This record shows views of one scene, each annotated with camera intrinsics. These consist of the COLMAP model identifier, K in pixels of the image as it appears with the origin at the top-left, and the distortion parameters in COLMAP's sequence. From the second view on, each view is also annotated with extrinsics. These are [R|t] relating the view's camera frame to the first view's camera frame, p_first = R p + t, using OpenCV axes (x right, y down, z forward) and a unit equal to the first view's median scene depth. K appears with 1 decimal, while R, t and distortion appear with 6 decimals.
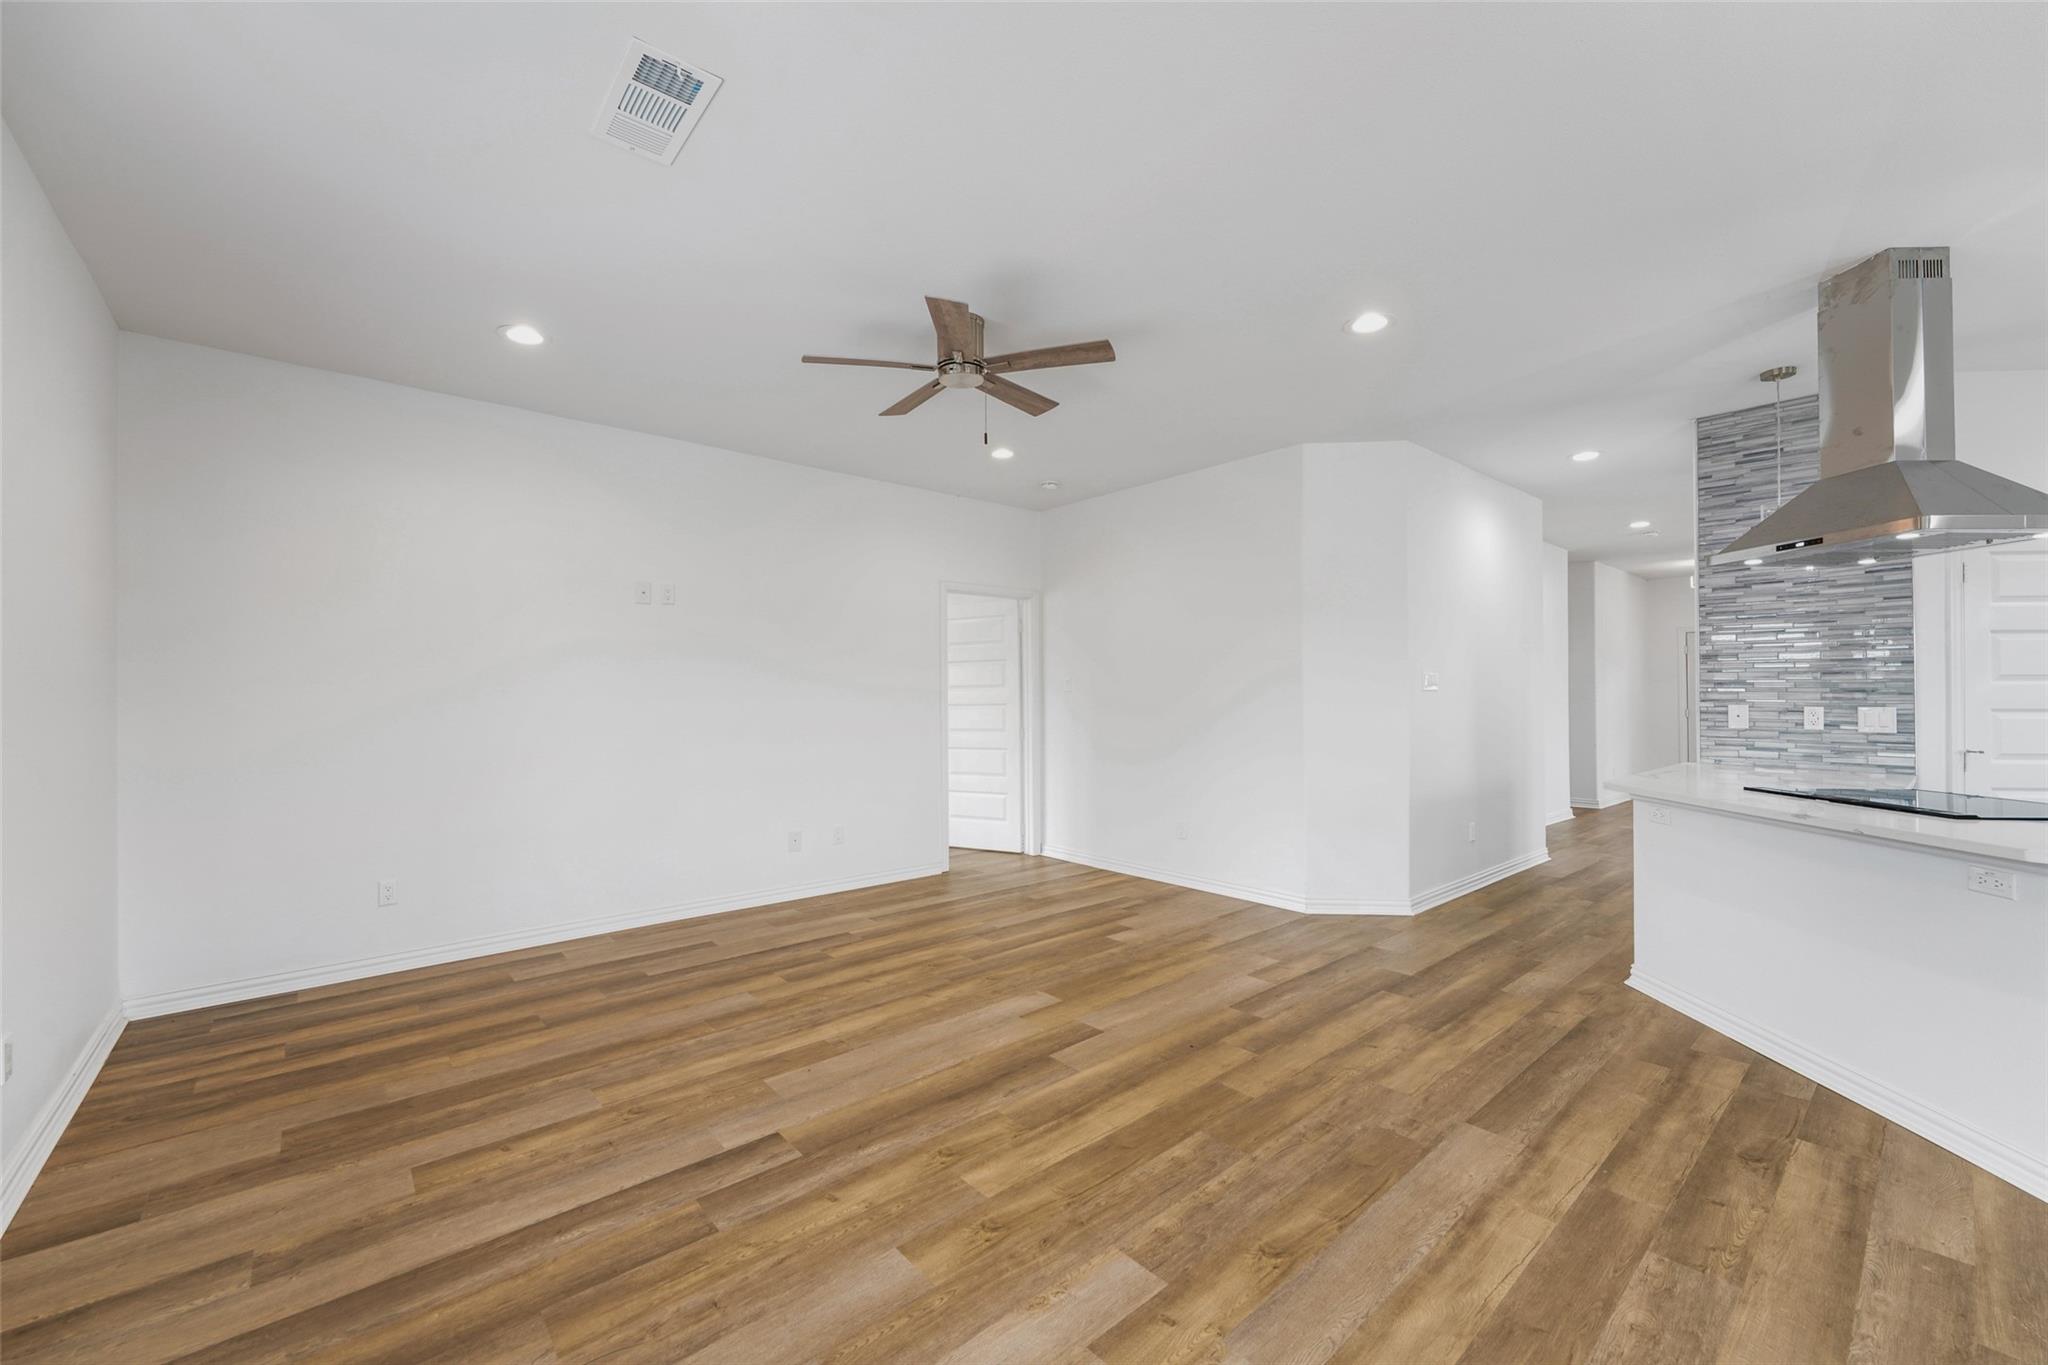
lens RADIAL K [[802.6, 0, 1013.7], [0, 802.6, 684.9], [0, 0, 1]] dist [-0.000500, -0.000916]
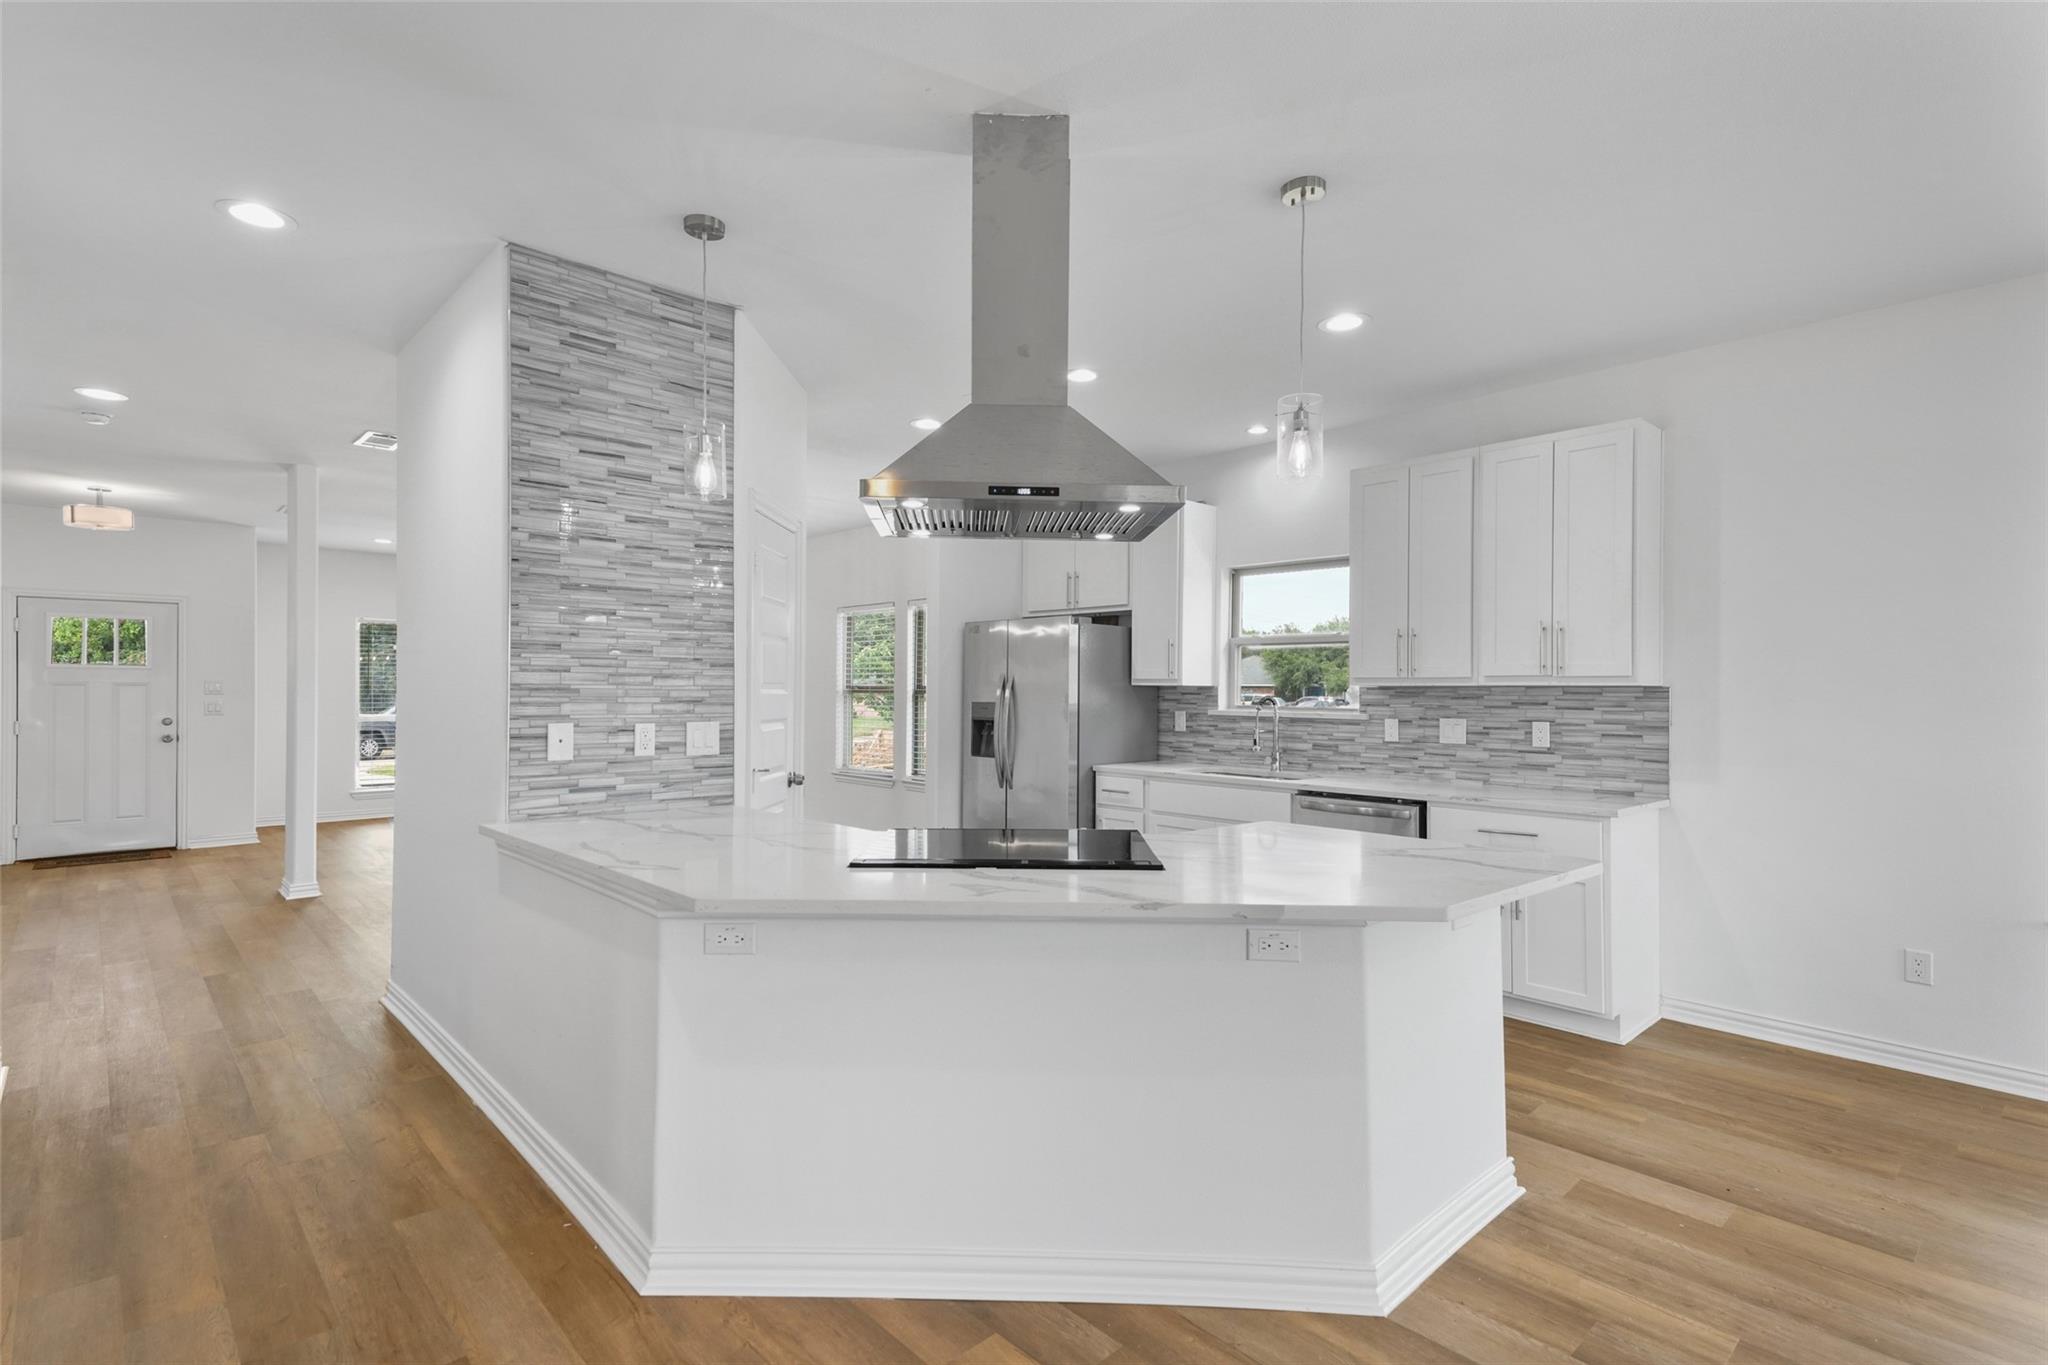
lens RADIAL K [[976.8, 0, 1019.9], [0, 976.8, 685.0], [0, 0, 1]] dist [0.039136, -0.000396]
pose [[-0.032944, 0.004454, 0.999447, 0.121381], [-0.015082, 0.999874, -0.004953, -0.007875], [-0.999343, -0.015236, -0.032872, 0.727943]]
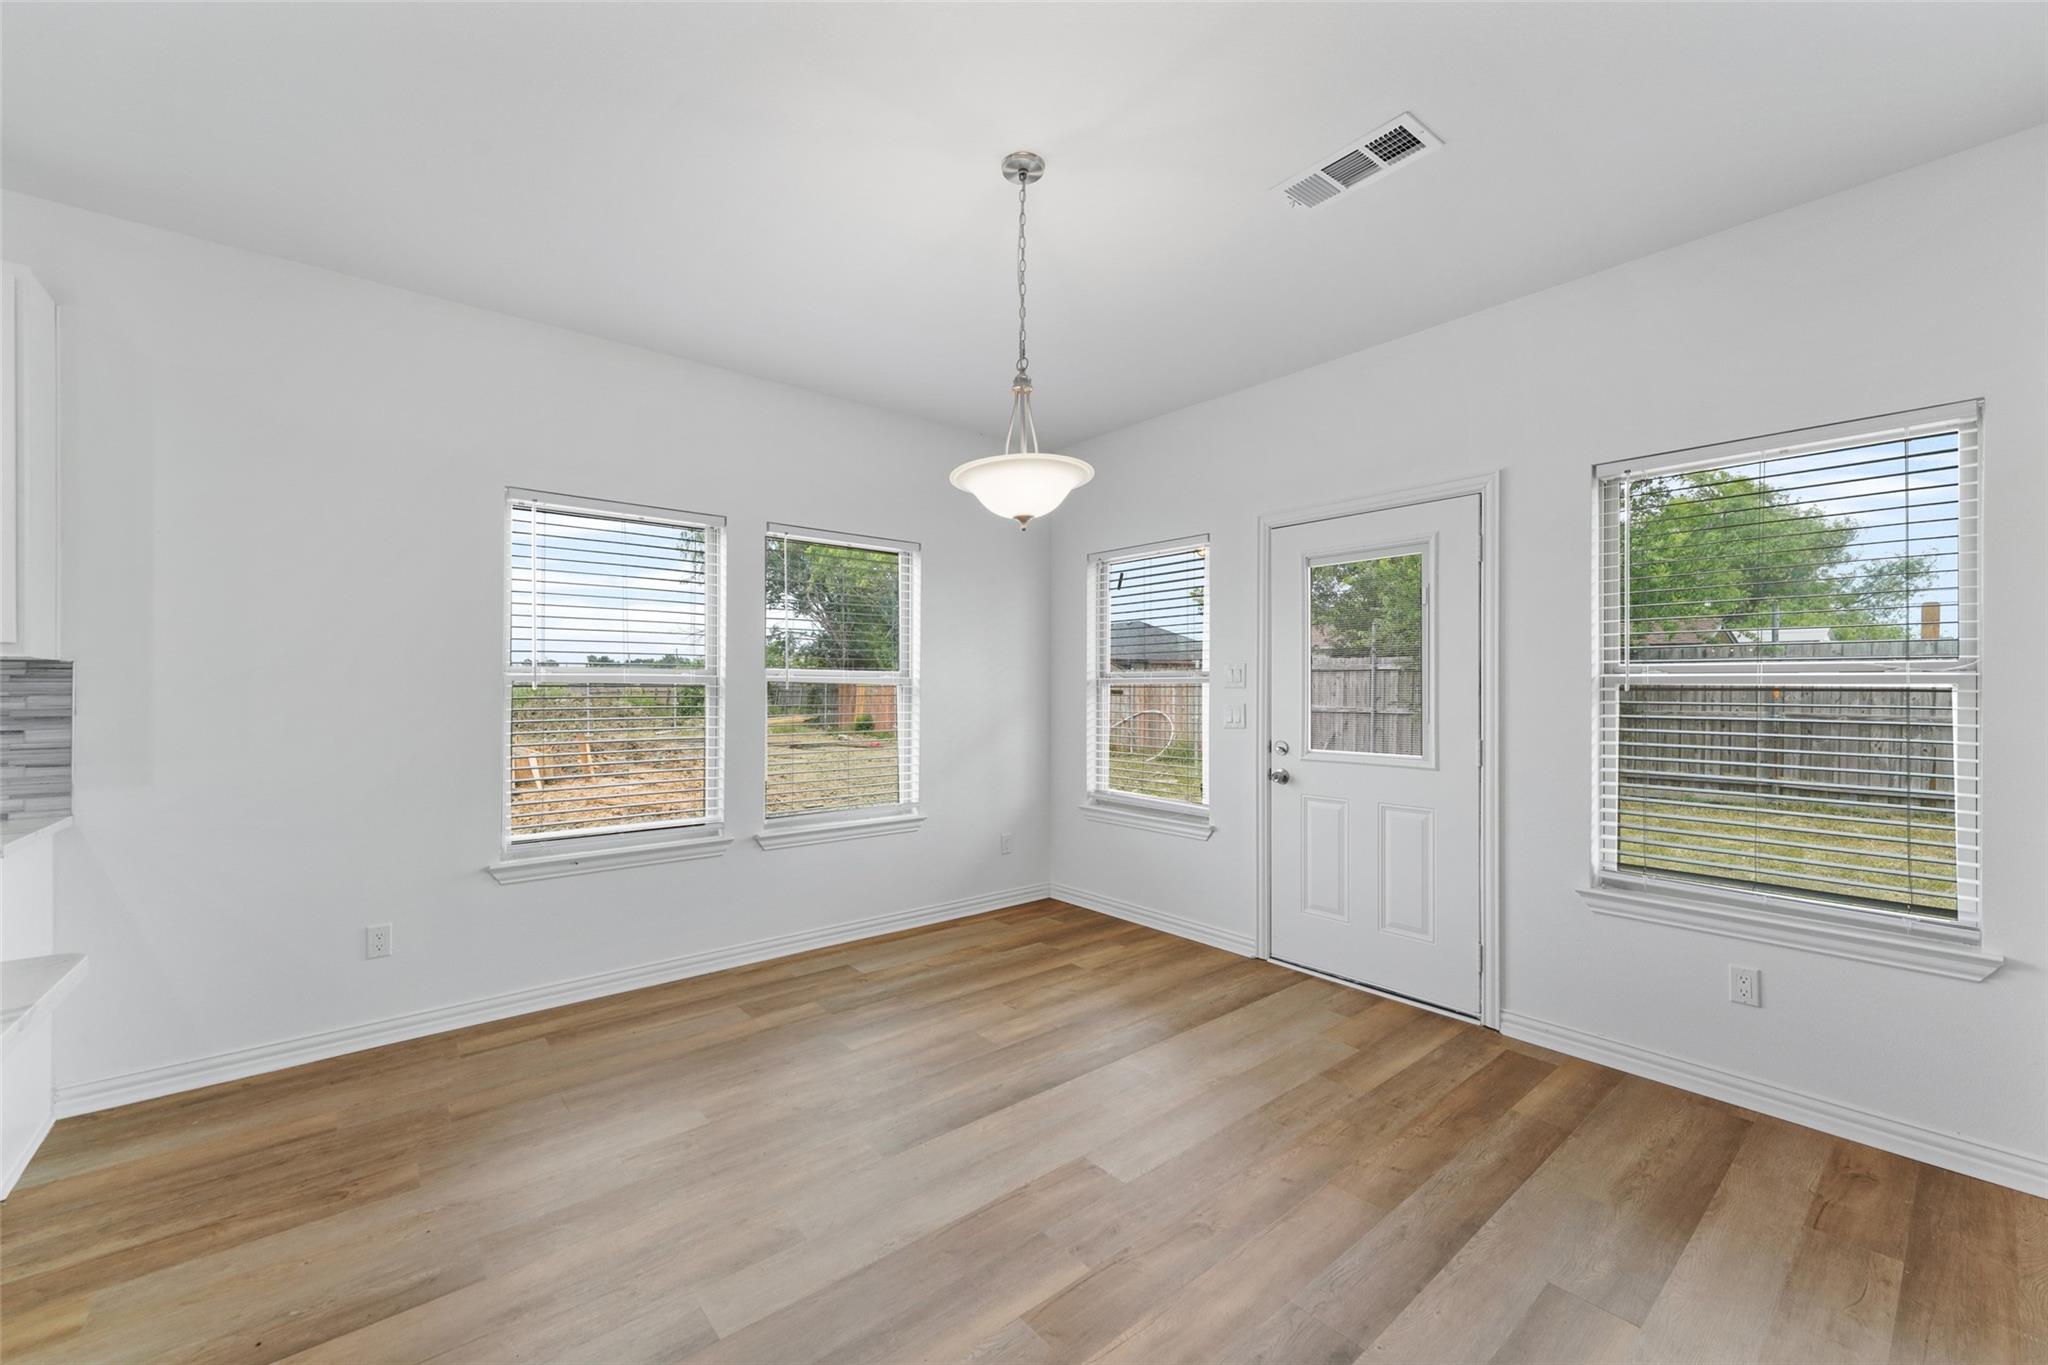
lens RADIAL K [[802.6, 0, 1013.7], [0, 802.6, 684.9], [0, 0, 1]] dist [-0.000500, -0.000916]
pose [[-0.999788, 0.001558, 0.020547, 0.418135], [0.001270, 0.999901, -0.013980, 0.006402], [-0.020567, -0.013951, -0.999691, 0.605836]]
